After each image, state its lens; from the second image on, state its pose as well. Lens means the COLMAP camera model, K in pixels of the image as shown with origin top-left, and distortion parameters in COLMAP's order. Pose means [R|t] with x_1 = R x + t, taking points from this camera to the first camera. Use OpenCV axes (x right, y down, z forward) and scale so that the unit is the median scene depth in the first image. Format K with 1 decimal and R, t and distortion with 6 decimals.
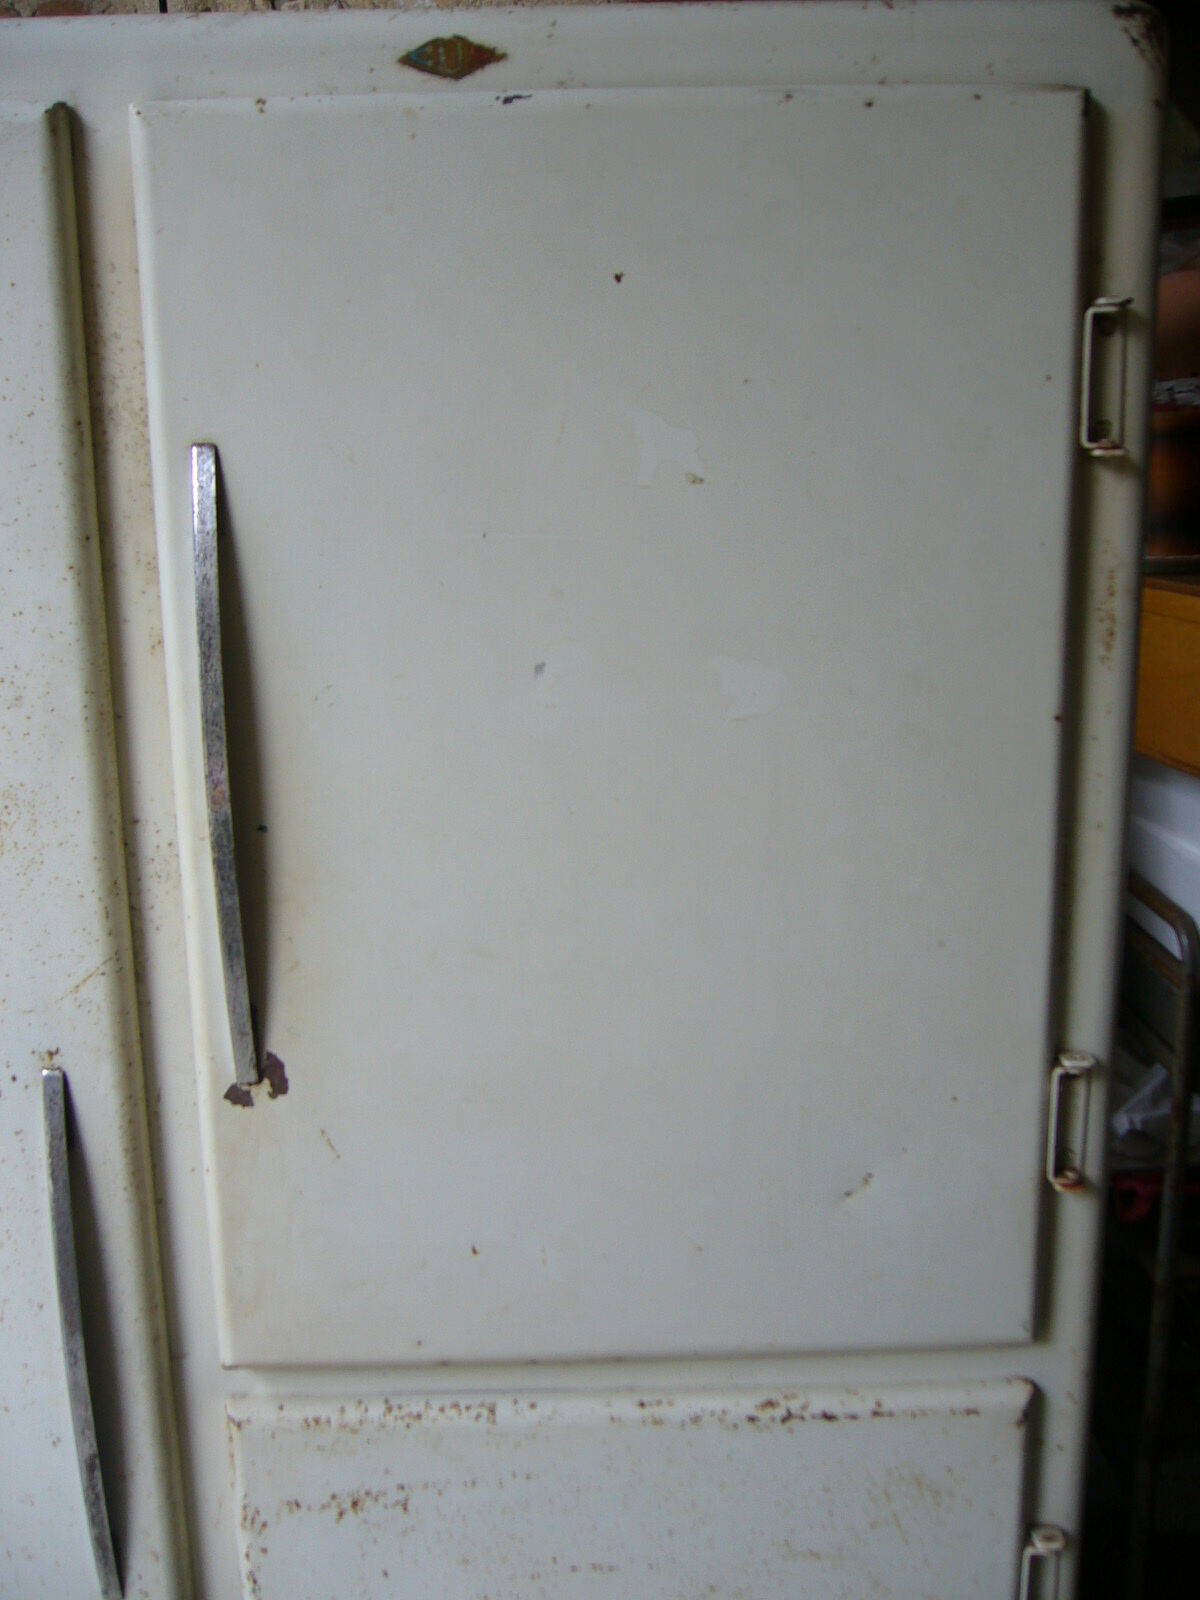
lens RADIAL K [[1695.0, 0, 629.1], [0, 1695.0, 800.6], [0, 0, 1]] dist [-0.065540, 0.000000]
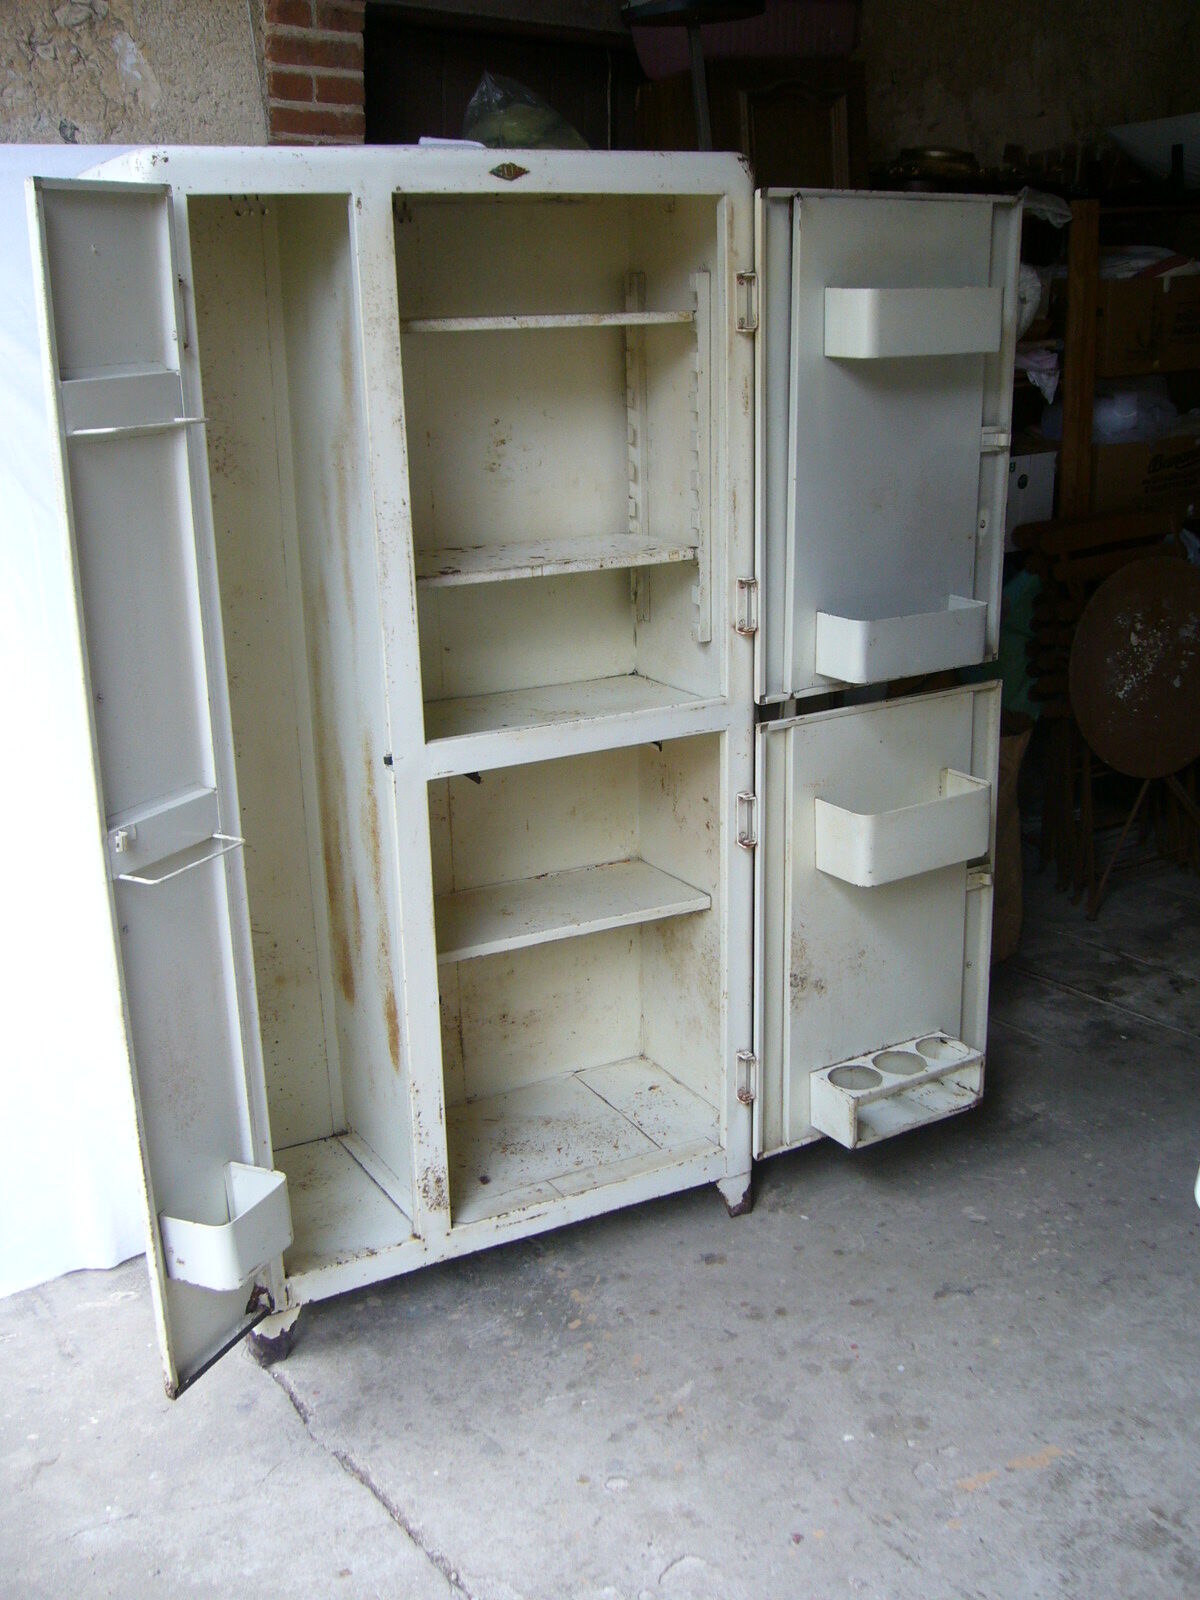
lens RADIAL K [[1695.0, 0, 612.2], [0, 1695.0, 810.0], [0, 0, 1]] dist [-0.065540, 0.000000]
pose [[0.882845, -0.143581, 0.447180, -1.064563], [0.117090, 0.989347, 0.086496, 0.251924], [-0.454835, -0.024002, 0.890252, -1.129410]]
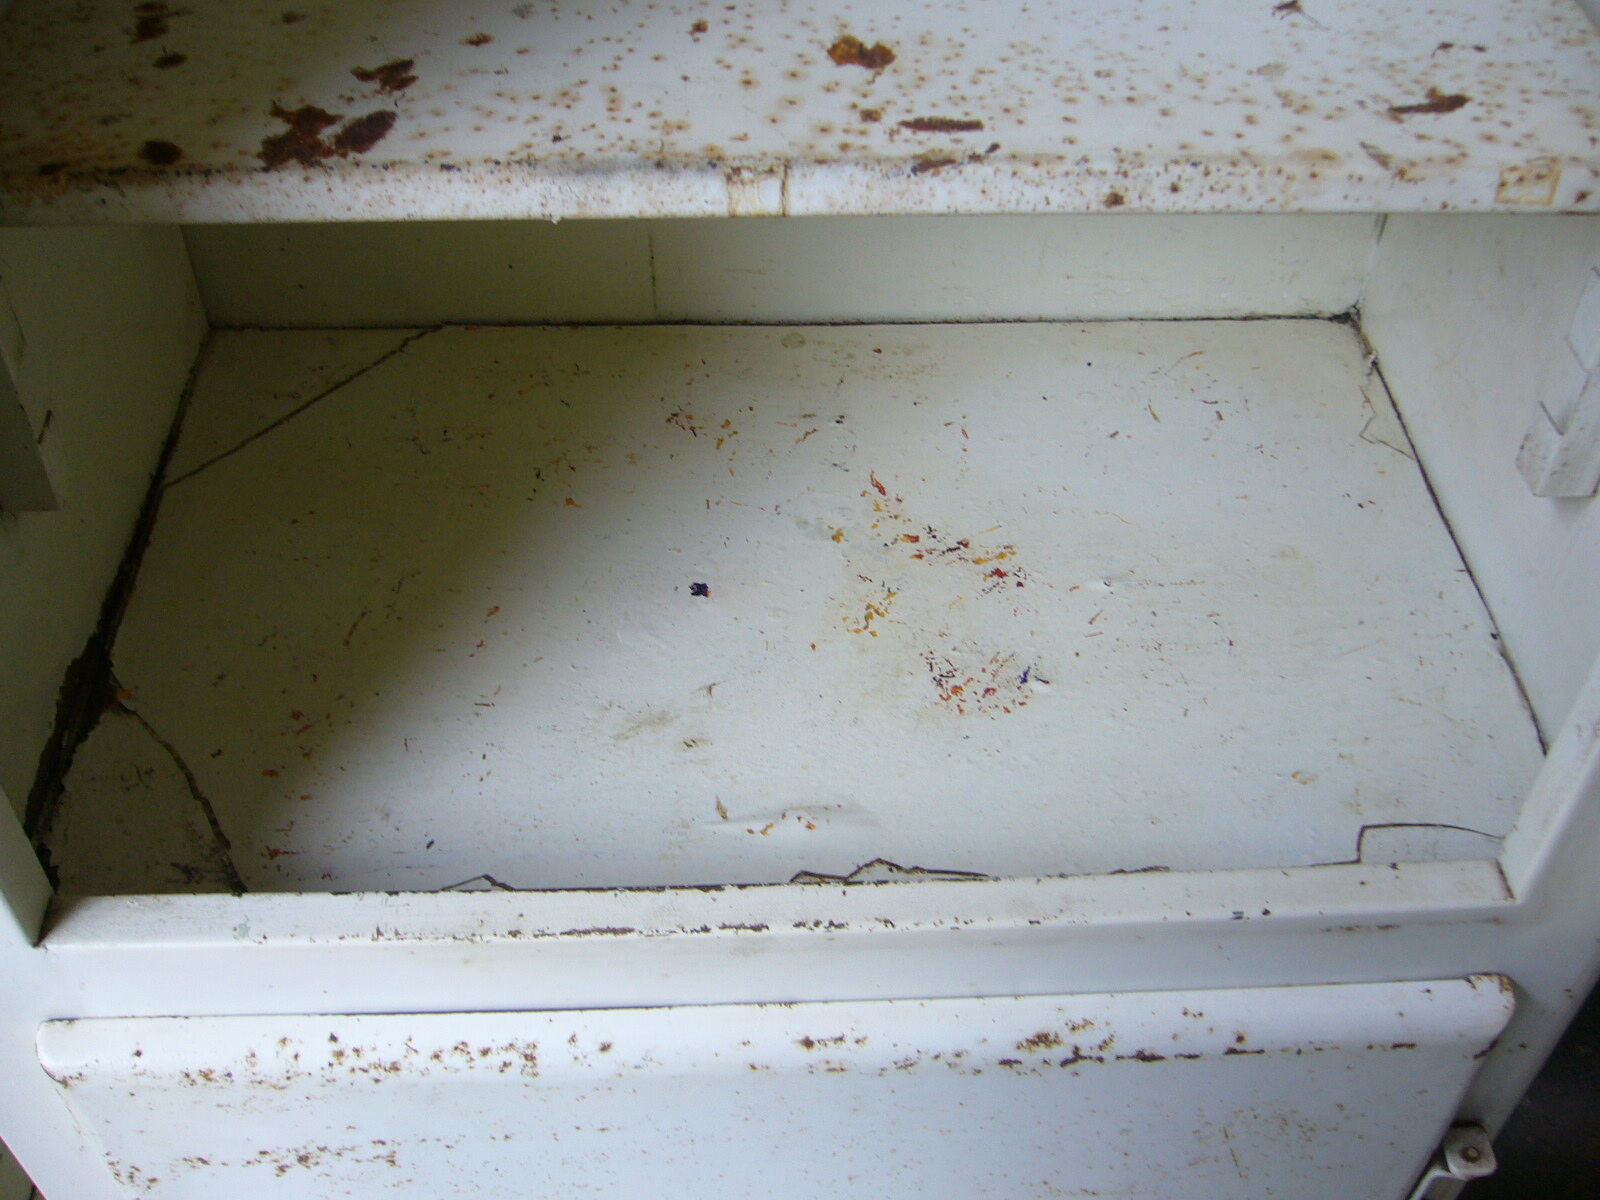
lens RADIAL K [[1695.0, 0, 803.4], [0, 1695.0, 564.4], [0, 0, 1]] dist [-0.065540, 0.000000]
pose [[0.999422, -0.000761, 0.033973, -0.012549], [-0.017004, 0.854379, 0.519373, -0.056238], [-0.029421, -0.519650, 0.853872, 0.642413]]
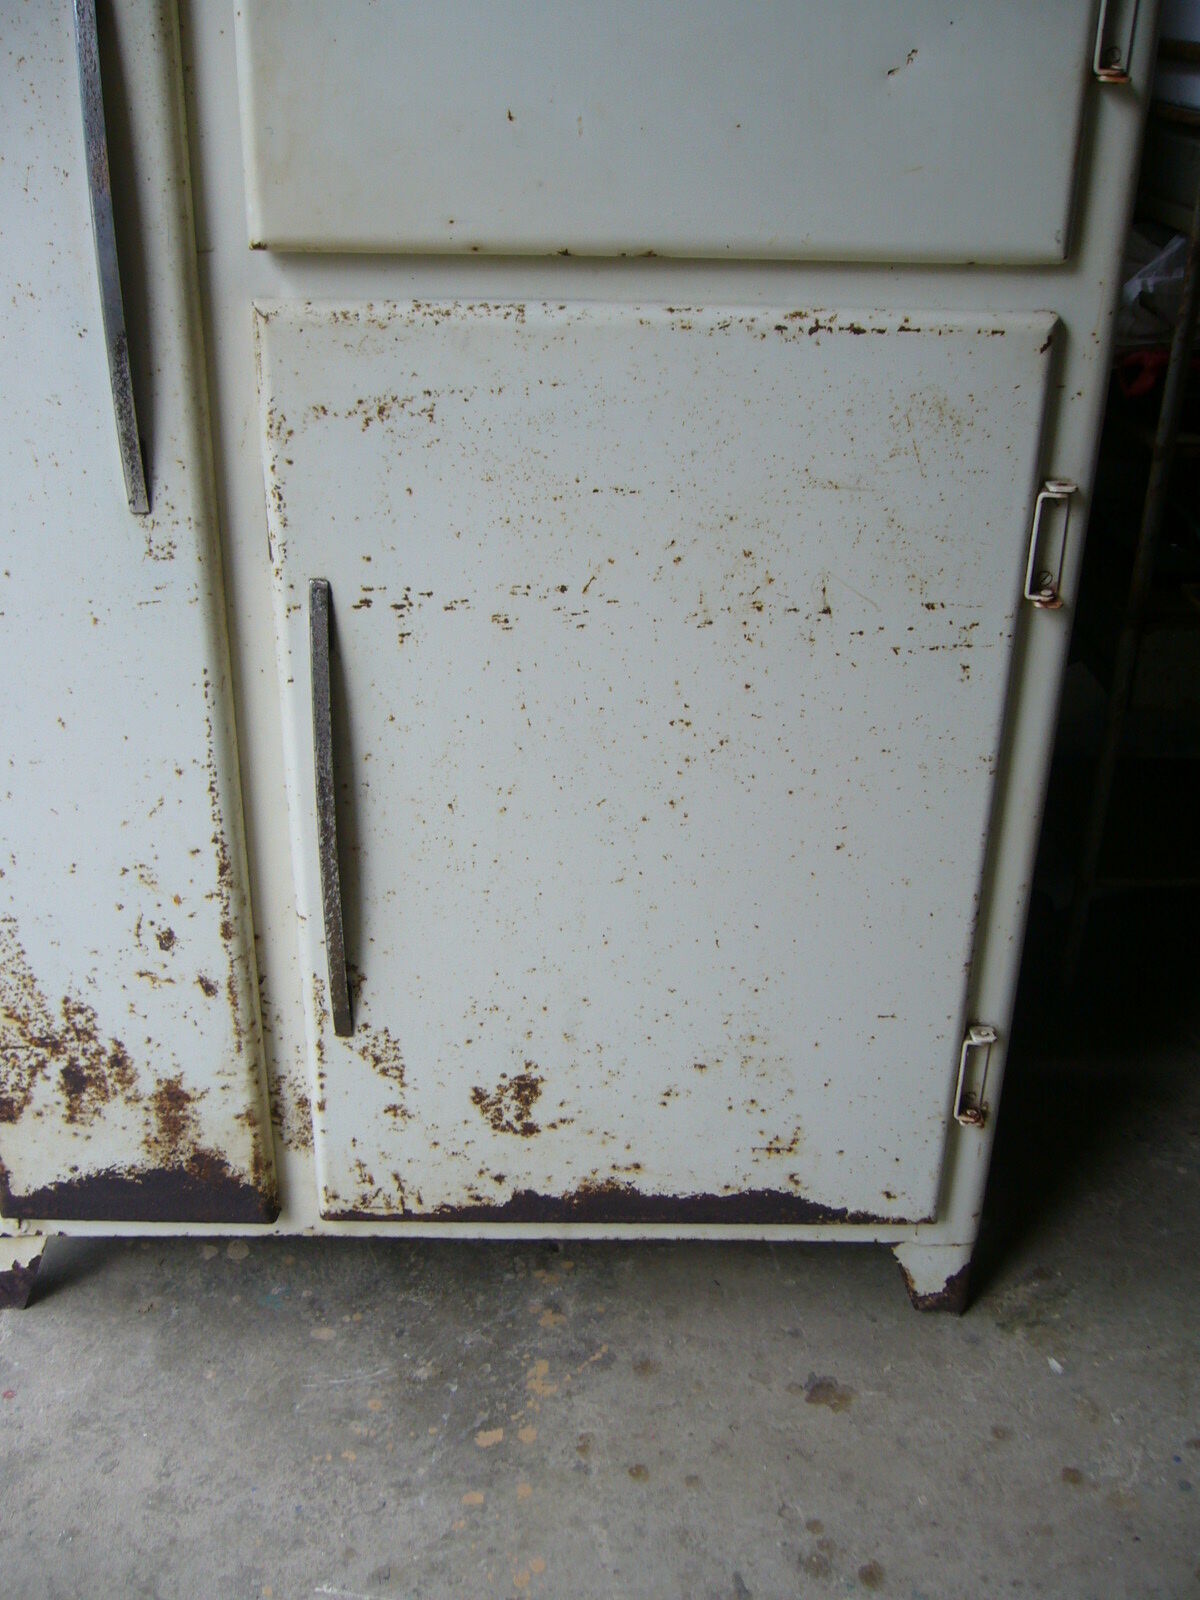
lens RADIAL K [[1695.0, 0, 620.3], [0, 1695.0, 791.1], [0, 0, 1]] dist [-0.065540, 0.000000]
pose [[0.999342, 0.029027, 0.021730, -0.037548], [-0.033251, 0.972638, 0.229936, 0.424965], [-0.014461, -0.230507, 0.972963, -0.044205]]
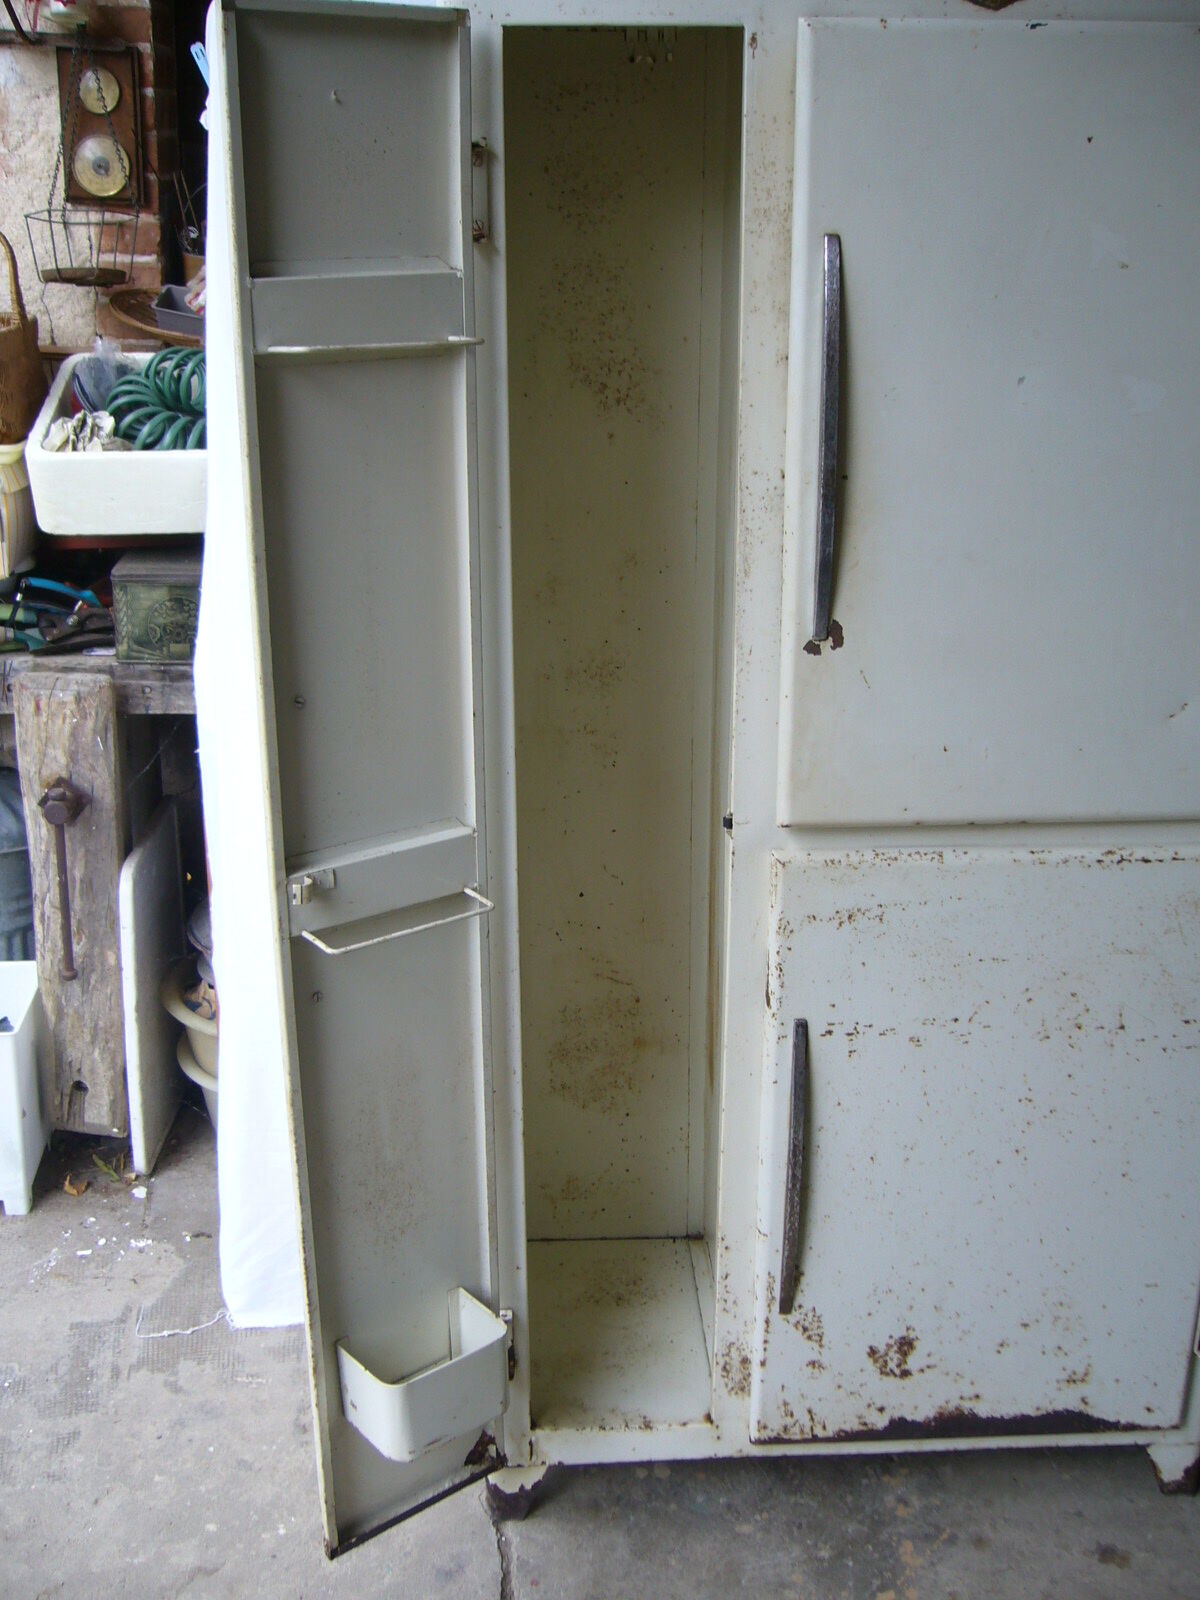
lens RADIAL K [[1695.0, 0, 640.8], [0, 1695.0, 791.5], [0, 0, 1]] dist [-0.065540, 0.000000]
pose [[0.999127, 0.006816, 0.041217, -0.451250], [-0.011477, 0.993422, 0.113930, 0.126879], [-0.040170, -0.114304, 0.992633, -0.604608]]
